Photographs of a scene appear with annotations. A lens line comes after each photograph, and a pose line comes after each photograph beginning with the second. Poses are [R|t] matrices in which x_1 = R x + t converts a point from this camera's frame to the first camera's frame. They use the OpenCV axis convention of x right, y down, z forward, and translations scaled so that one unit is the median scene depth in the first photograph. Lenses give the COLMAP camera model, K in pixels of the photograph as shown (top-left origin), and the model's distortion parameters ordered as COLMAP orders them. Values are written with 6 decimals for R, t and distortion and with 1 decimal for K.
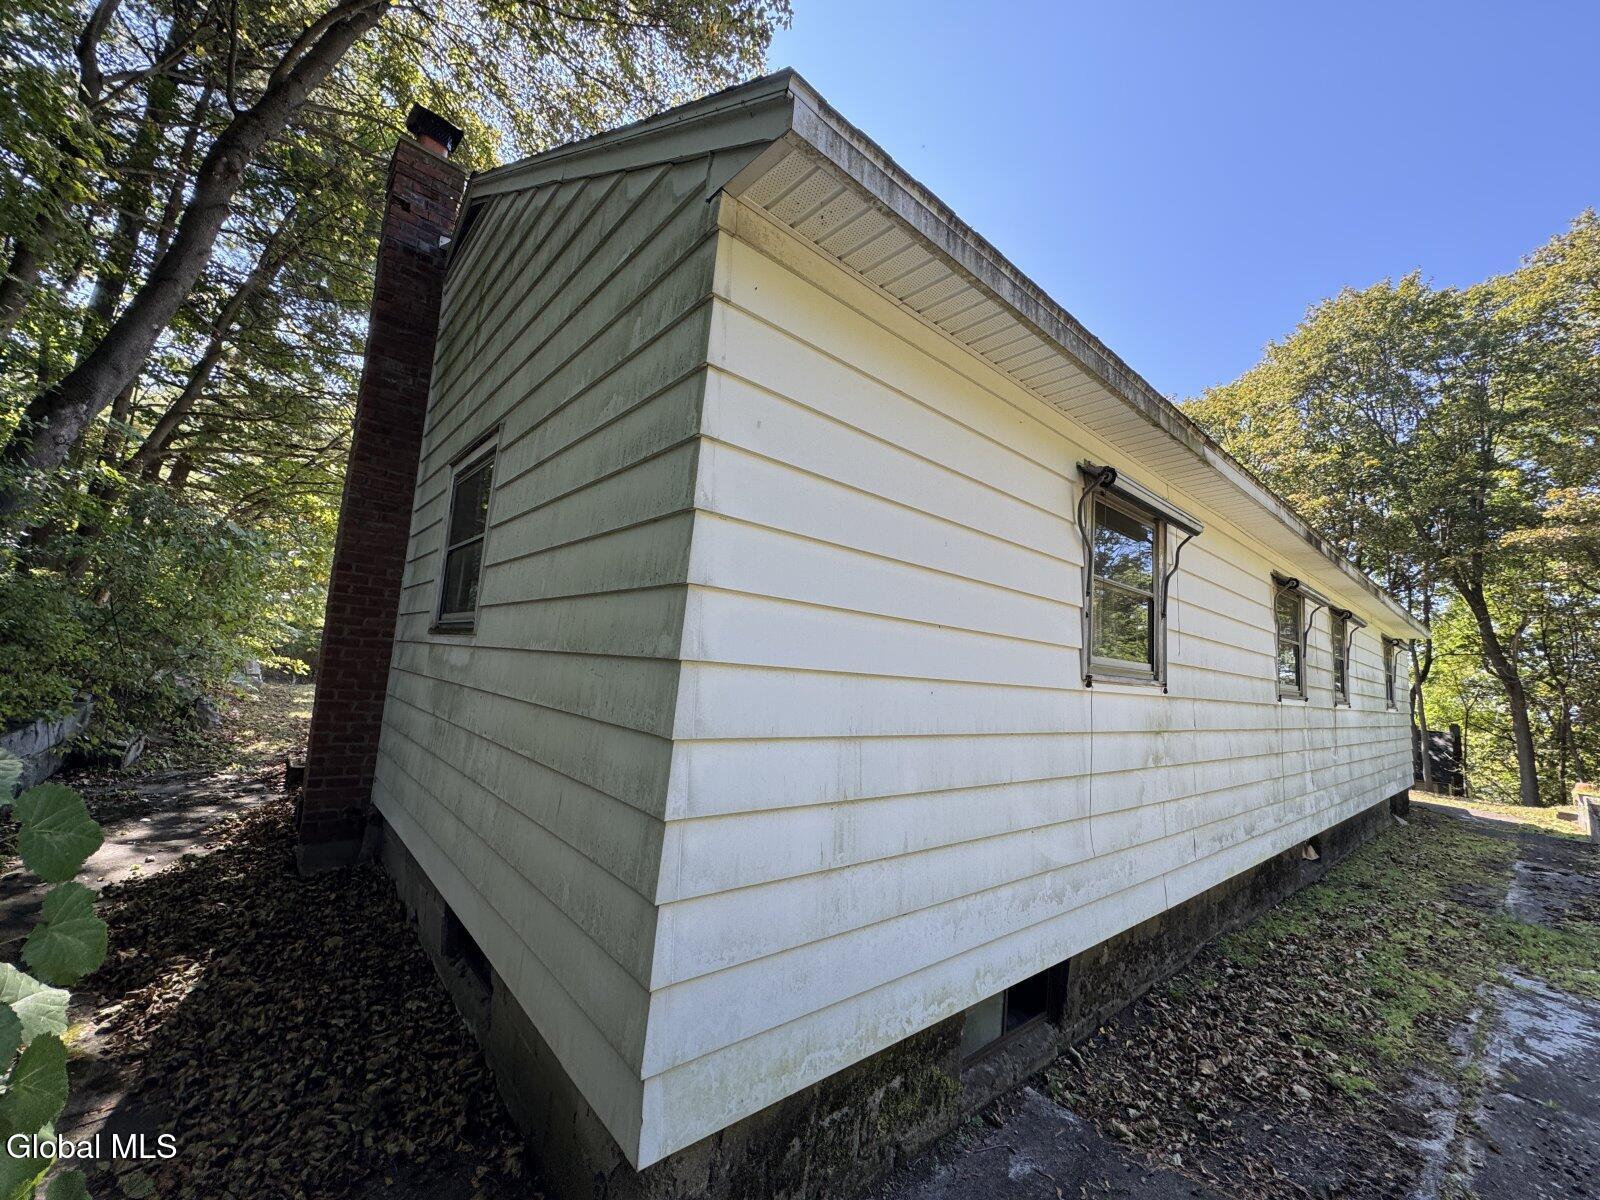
lens RADIAL K [[640.3, 0, 796.2], [0, 640.3, 600.9], [0, 0, 1]] dist [0.001141, 0.000164]
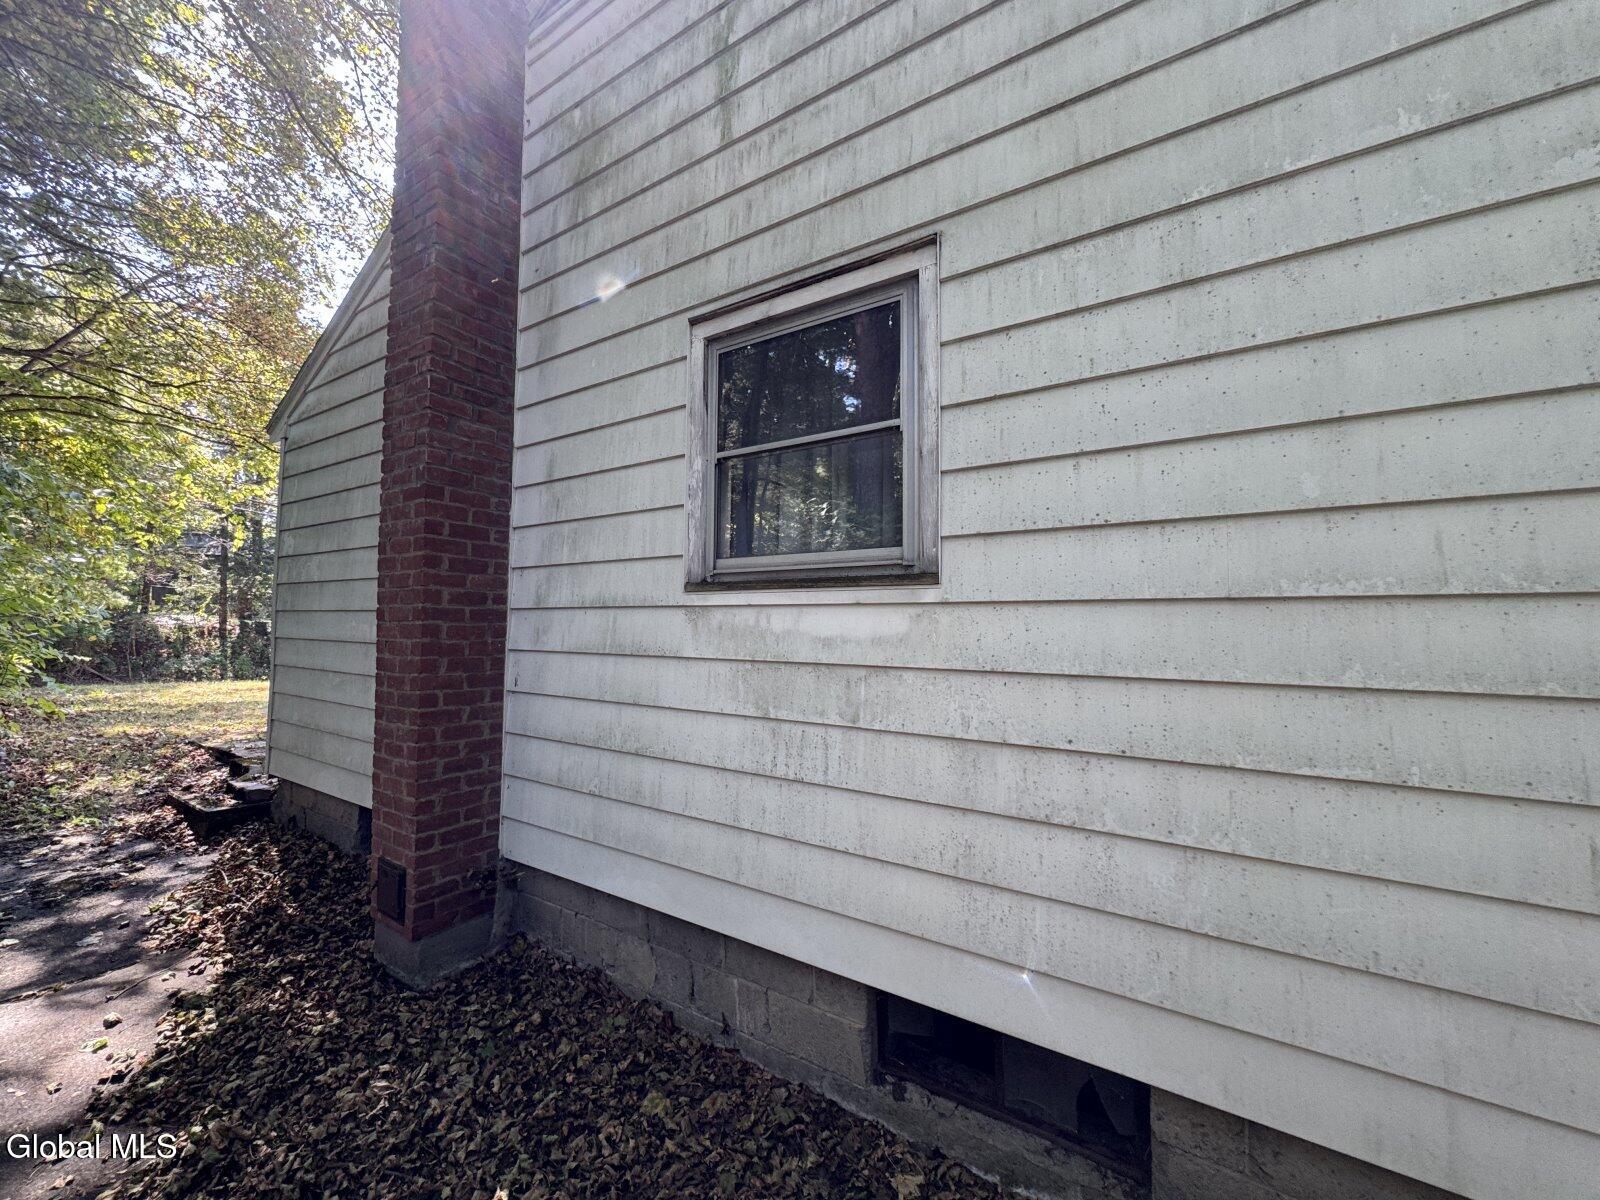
lens RADIAL K [[640.3, 0, 802.4], [0, 640.3, 595.0], [0, 0, 1]] dist [0.001141, 0.000164]
pose [[0.959848, -0.047780, 0.276421, -0.523497], [0.028812, 0.996968, 0.072280, 0.009910], [-0.279036, -0.061413, 0.958315, 0.294436]]
